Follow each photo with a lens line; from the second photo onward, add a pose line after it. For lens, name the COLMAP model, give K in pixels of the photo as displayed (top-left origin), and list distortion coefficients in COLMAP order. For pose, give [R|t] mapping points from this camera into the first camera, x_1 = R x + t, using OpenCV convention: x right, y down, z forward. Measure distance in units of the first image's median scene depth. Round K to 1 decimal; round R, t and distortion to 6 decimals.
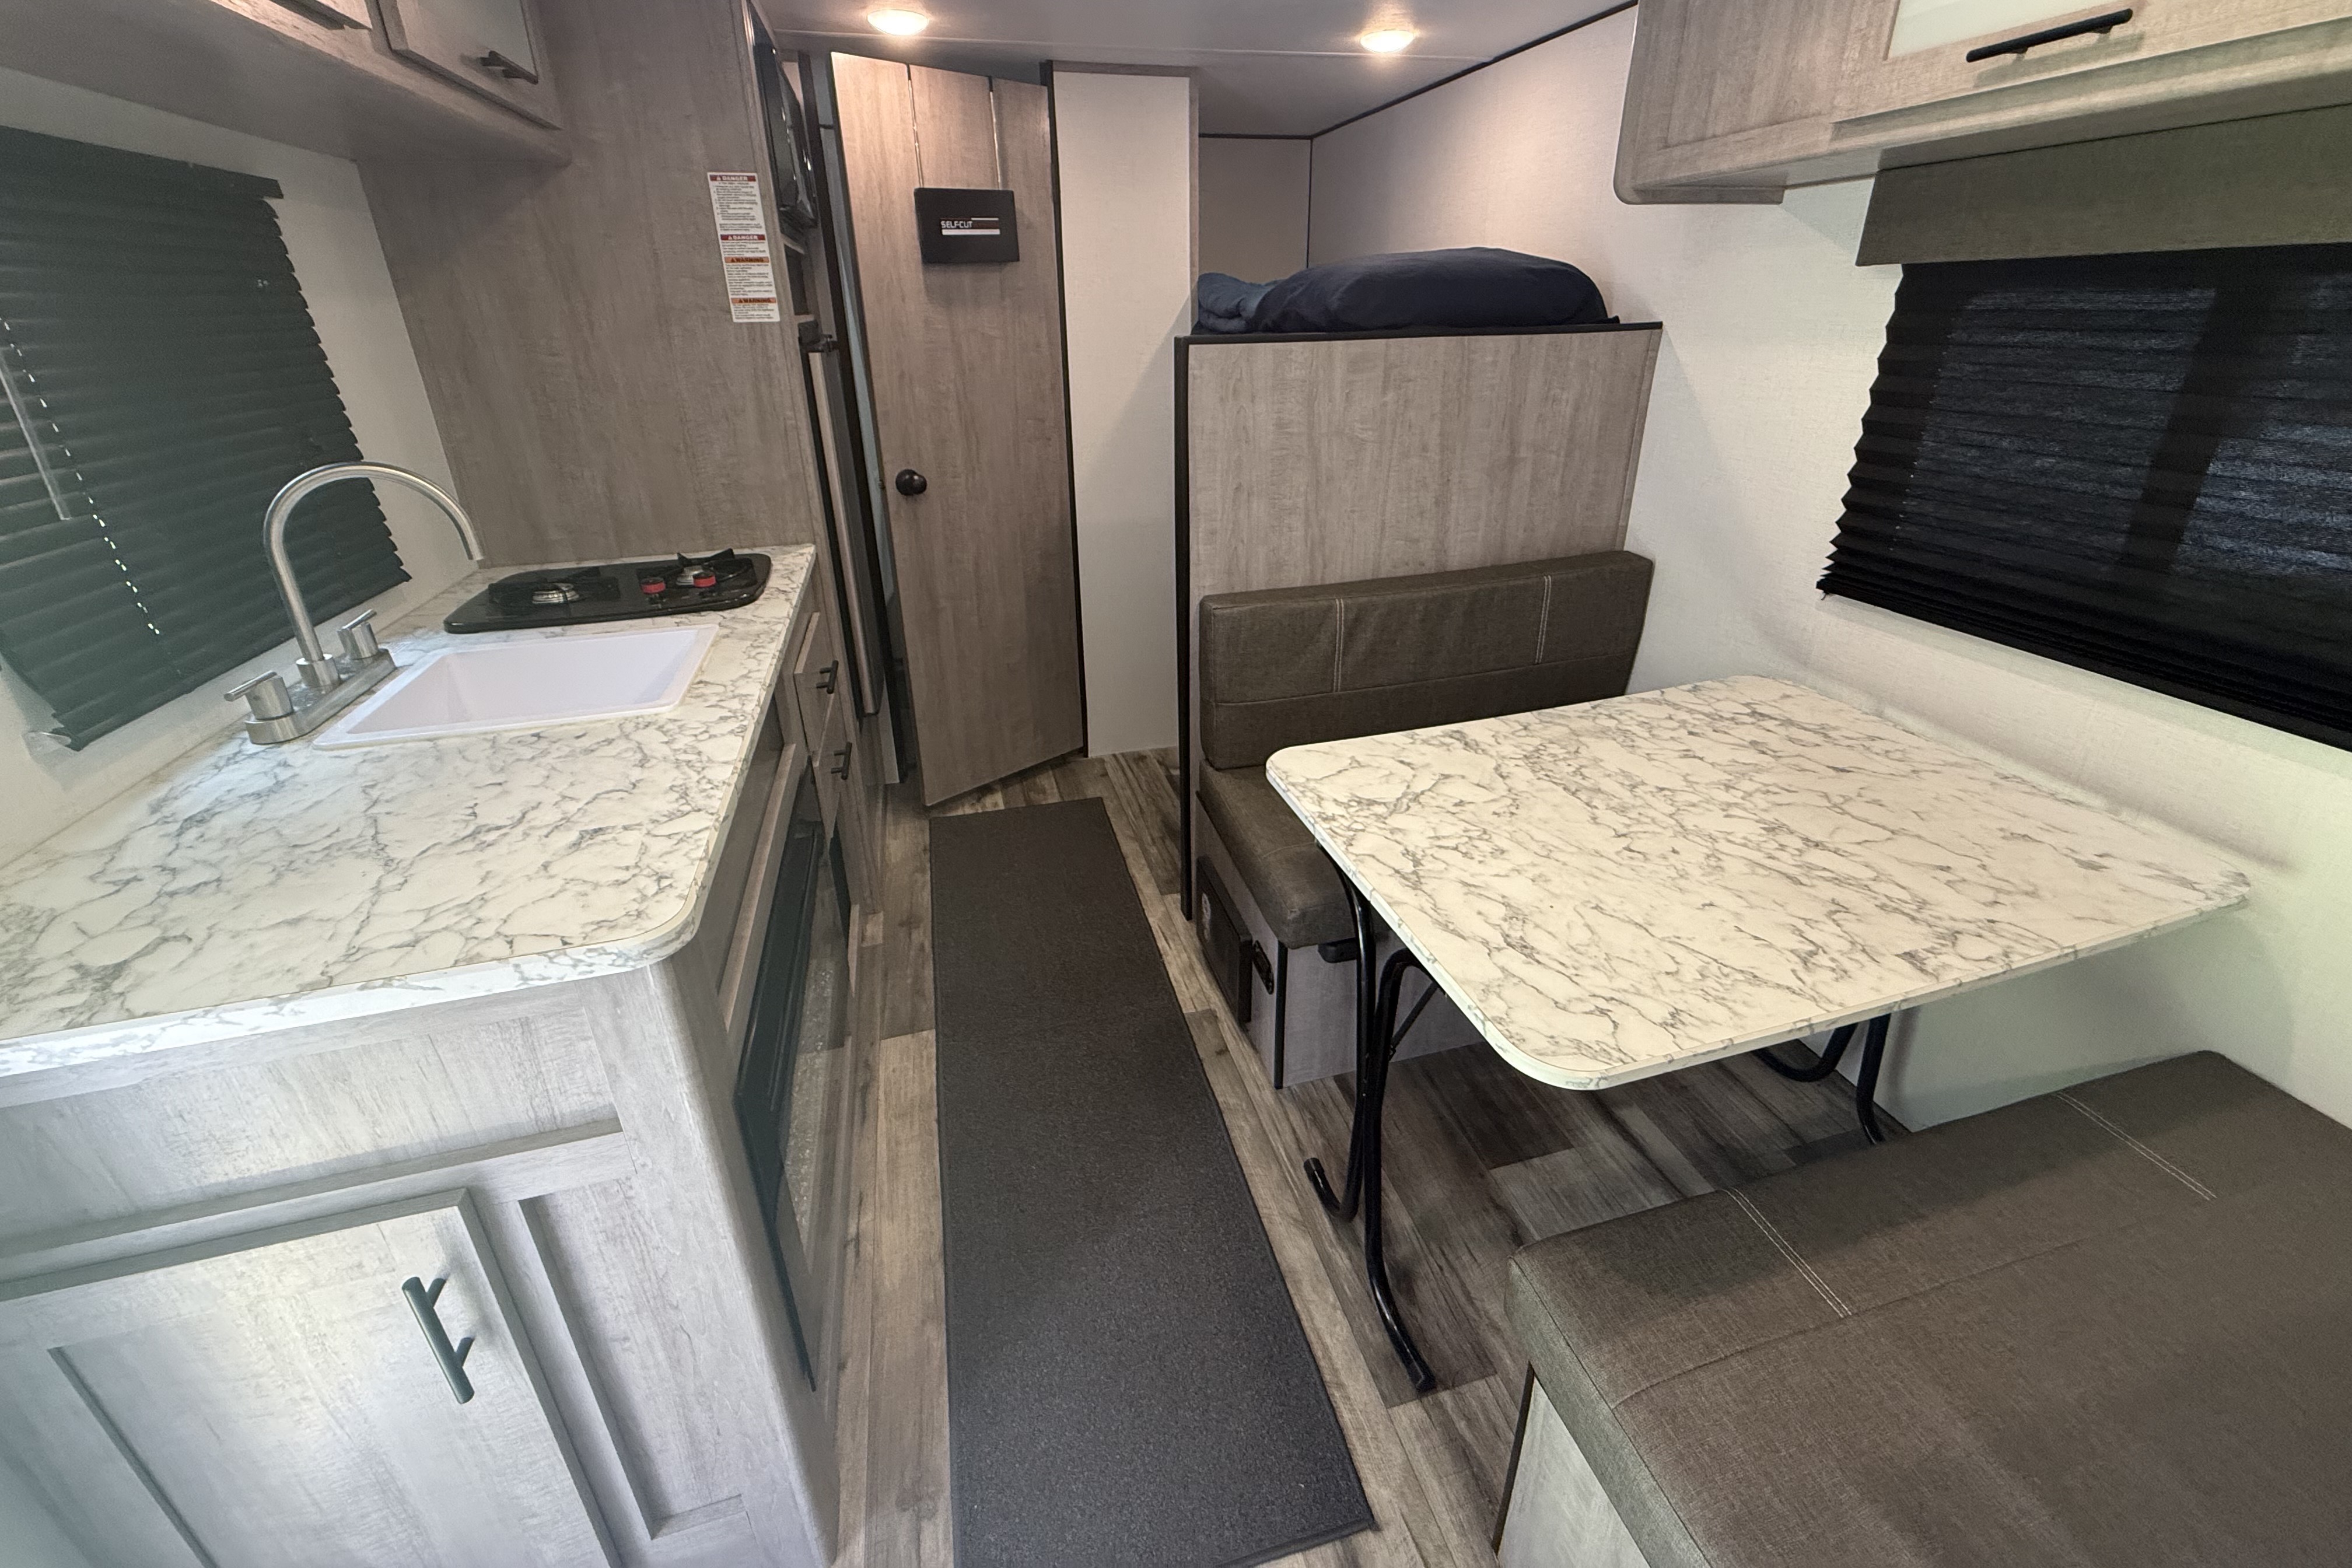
lens RADIAL K [[935.3, 0, 1168.6], [0, 935.3, 687.0], [0, 0, 1]] dist [-0.000042, 0.000577]
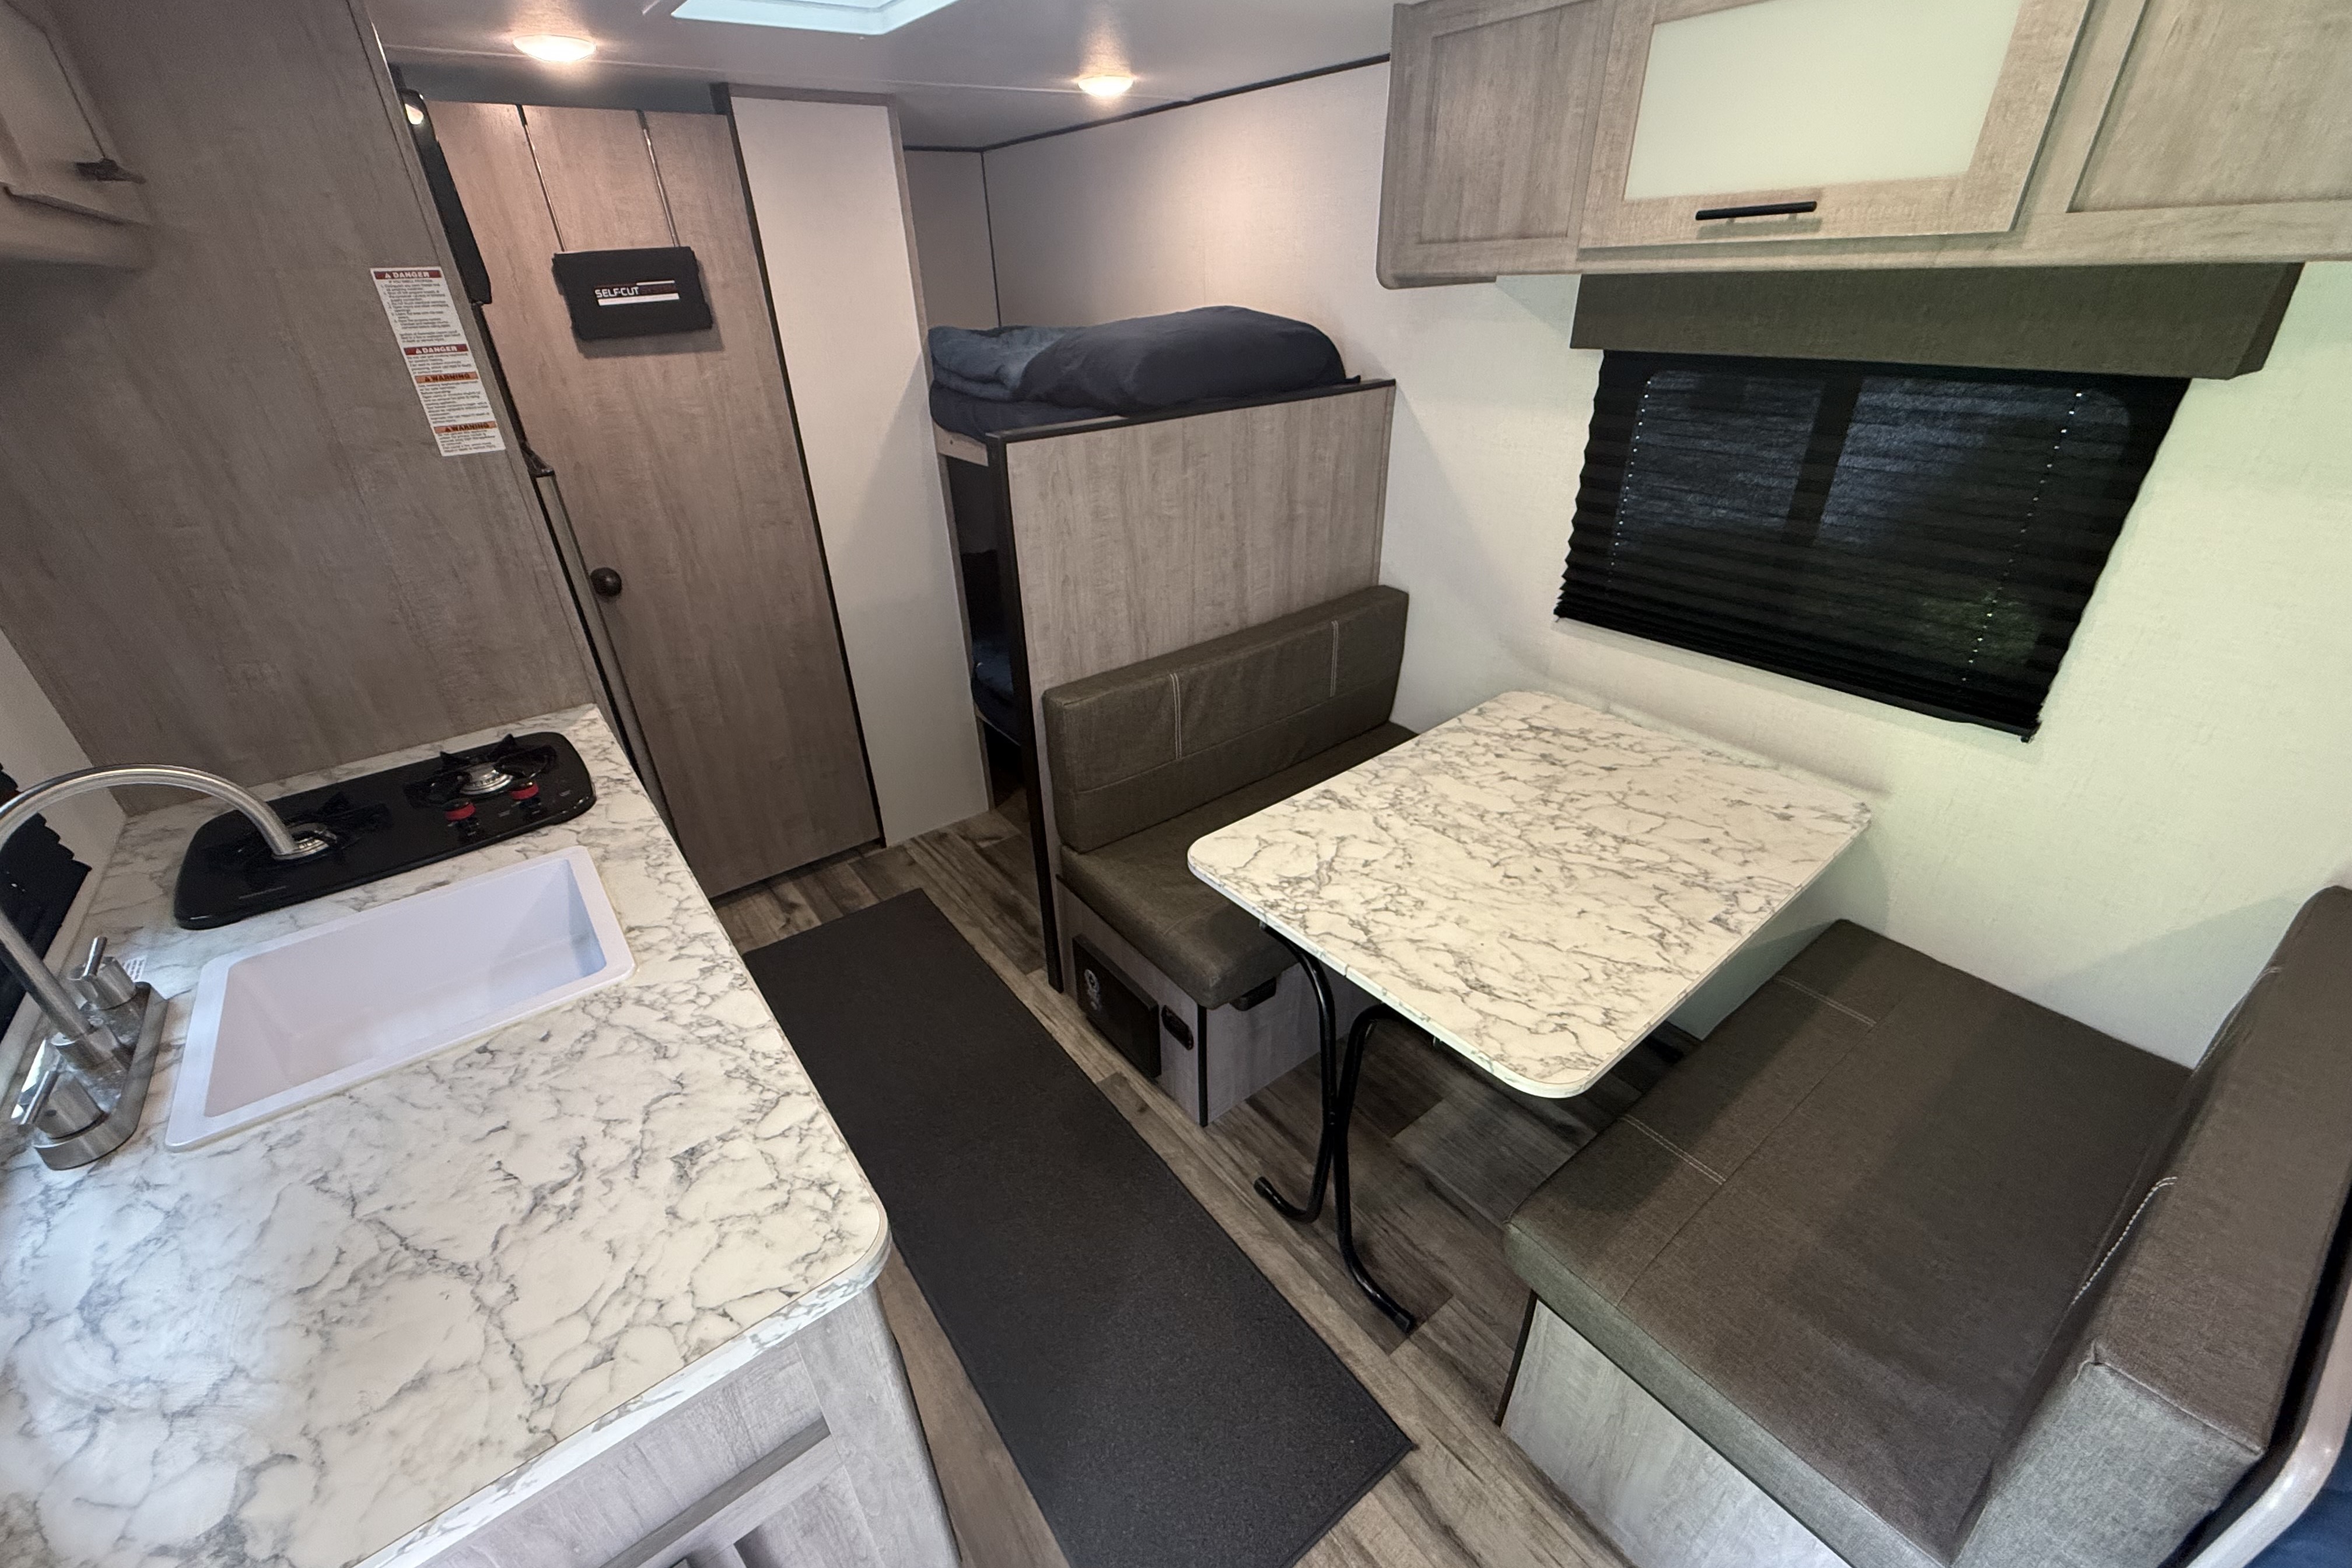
lens RADIAL K [[935.3, 0, 1167.5], [0, 935.3, 794.8], [0, 0, 1]] dist [-0.000042, 0.000577]
pose [[0.925493, -0.197432, 0.323237, -0.251907], [0.157559, 0.976737, 0.145464, -0.152703], [-0.344437, -0.083697, 0.935071, 0.009663]]
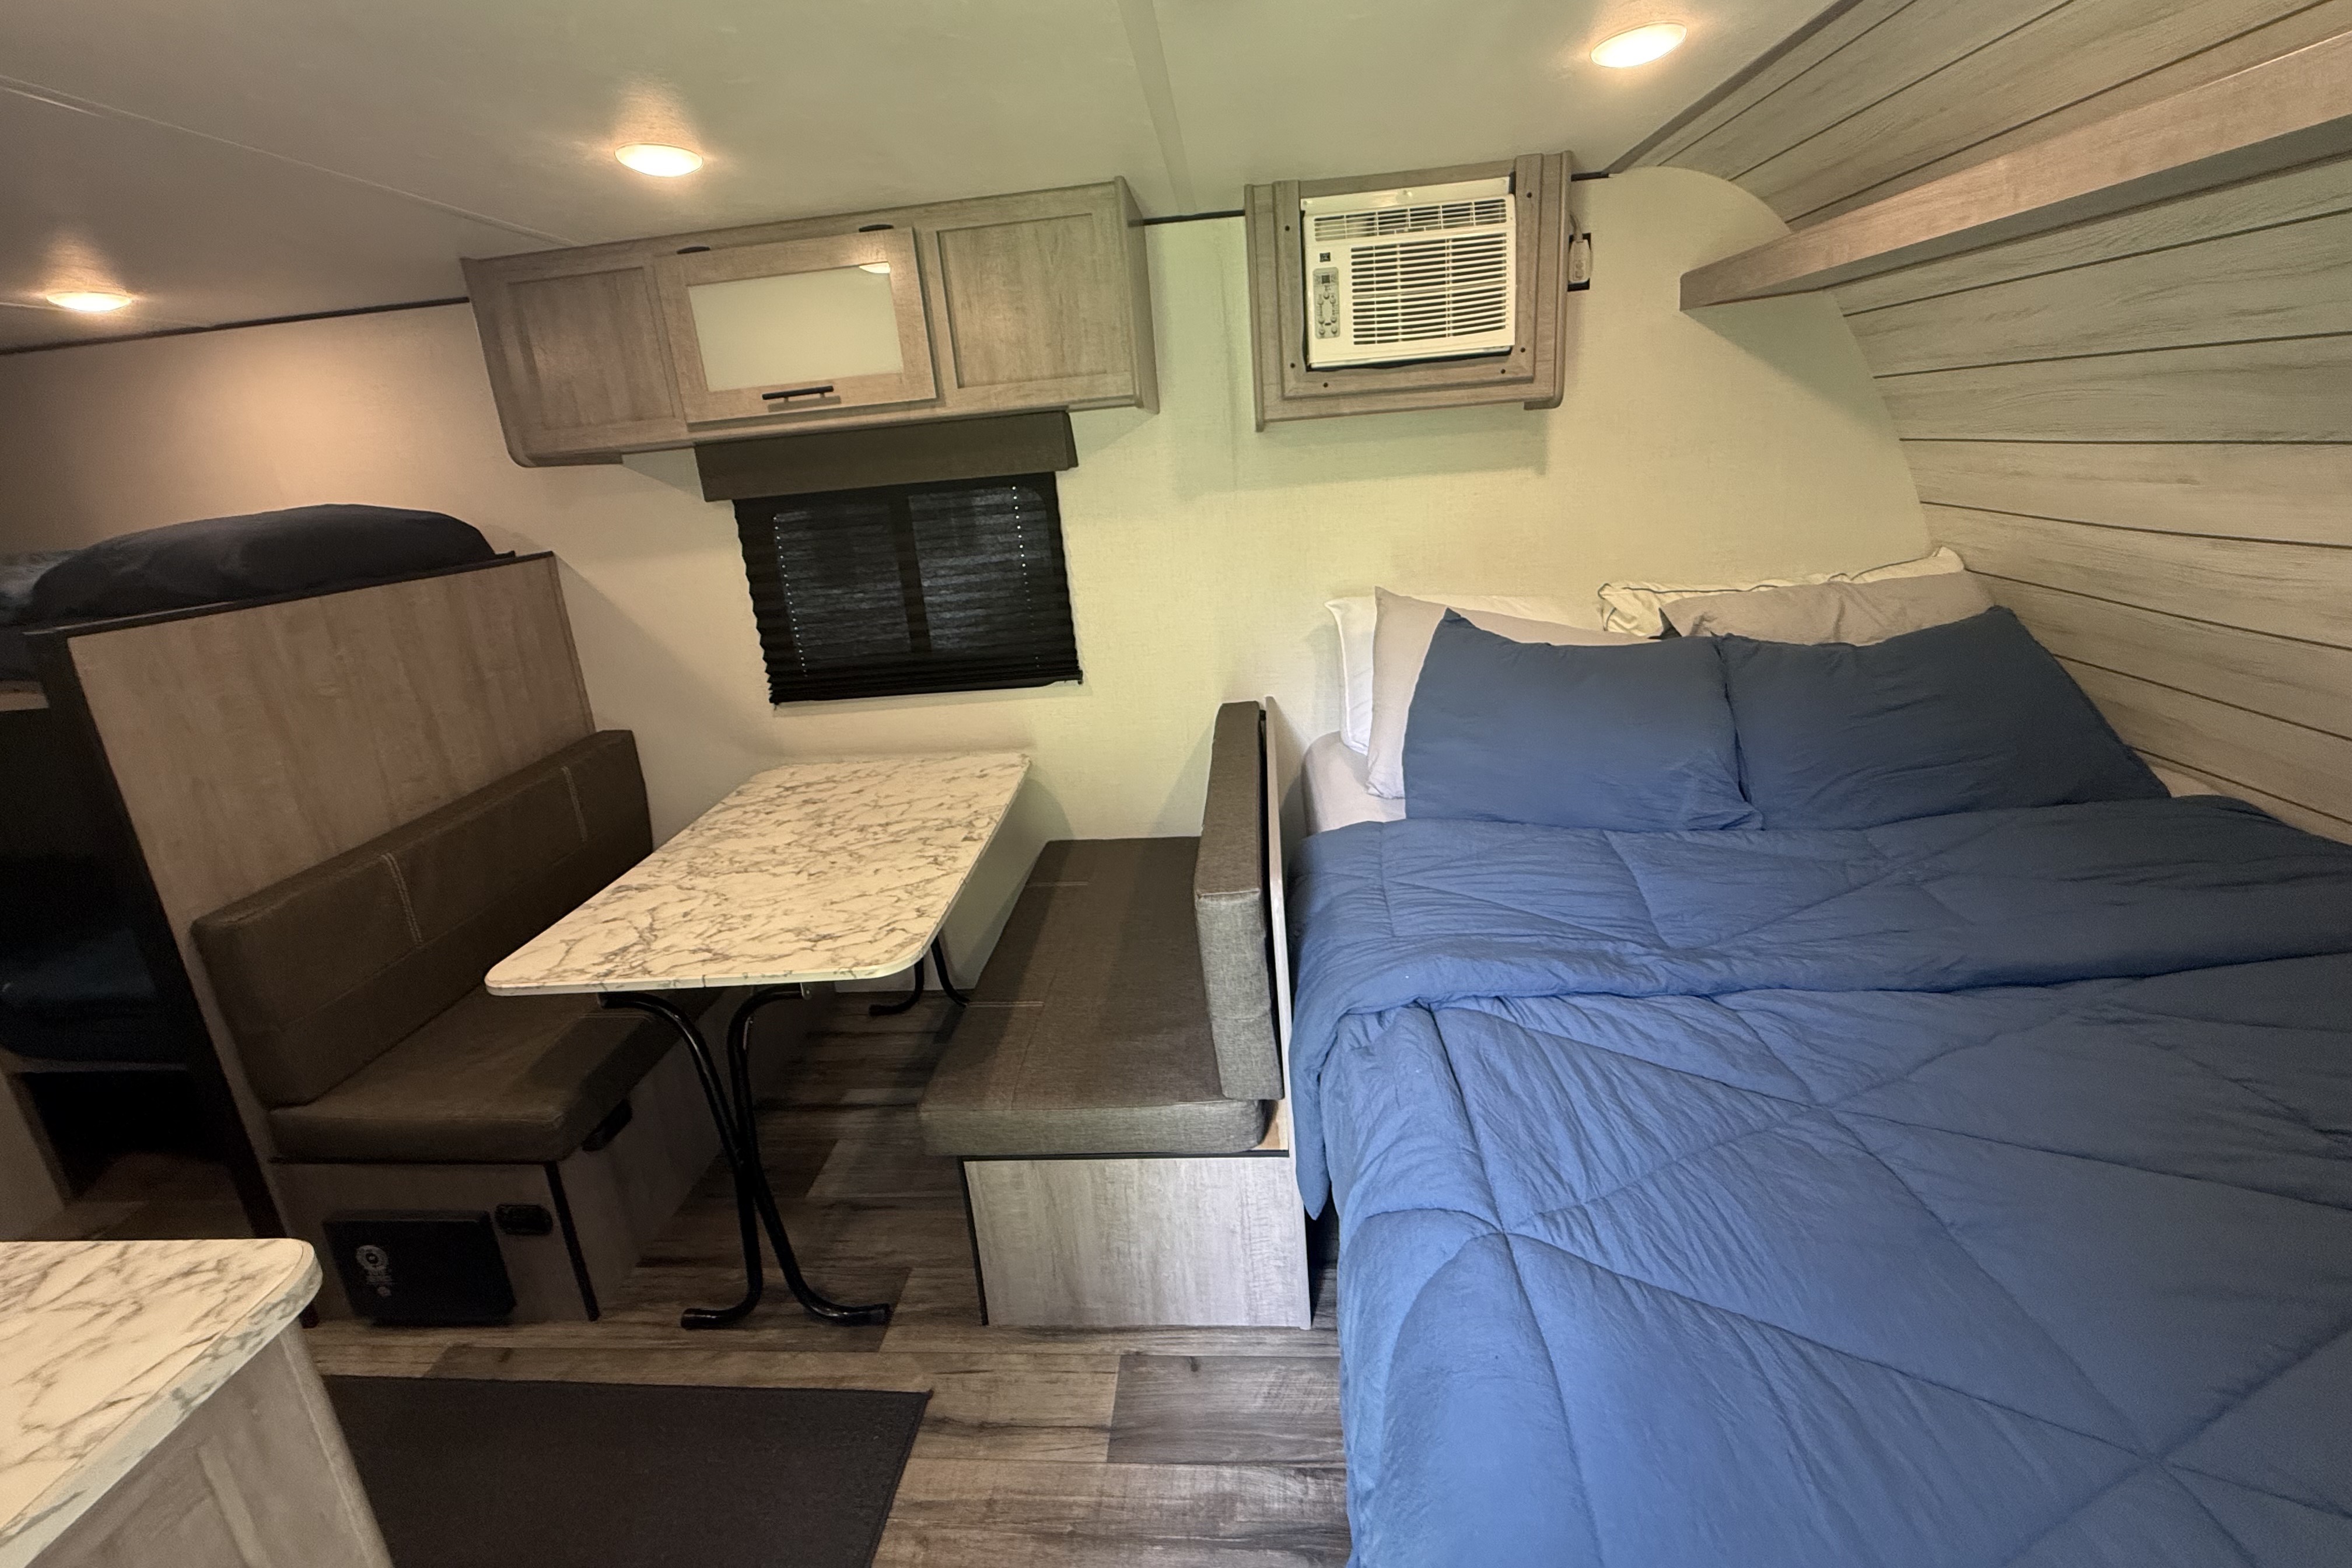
lens RADIAL K [[935.3, 0, 1167.4], [0, 935.3, 686.8], [0, 0, 1]] dist [-0.000042, 0.000577]
pose [[0.333101, -0.241506, 0.911438, -0.500210], [0.430411, 0.899000, 0.080909, 0.024555], [-0.838922, 0.365342, 0.403404, -0.146486]]
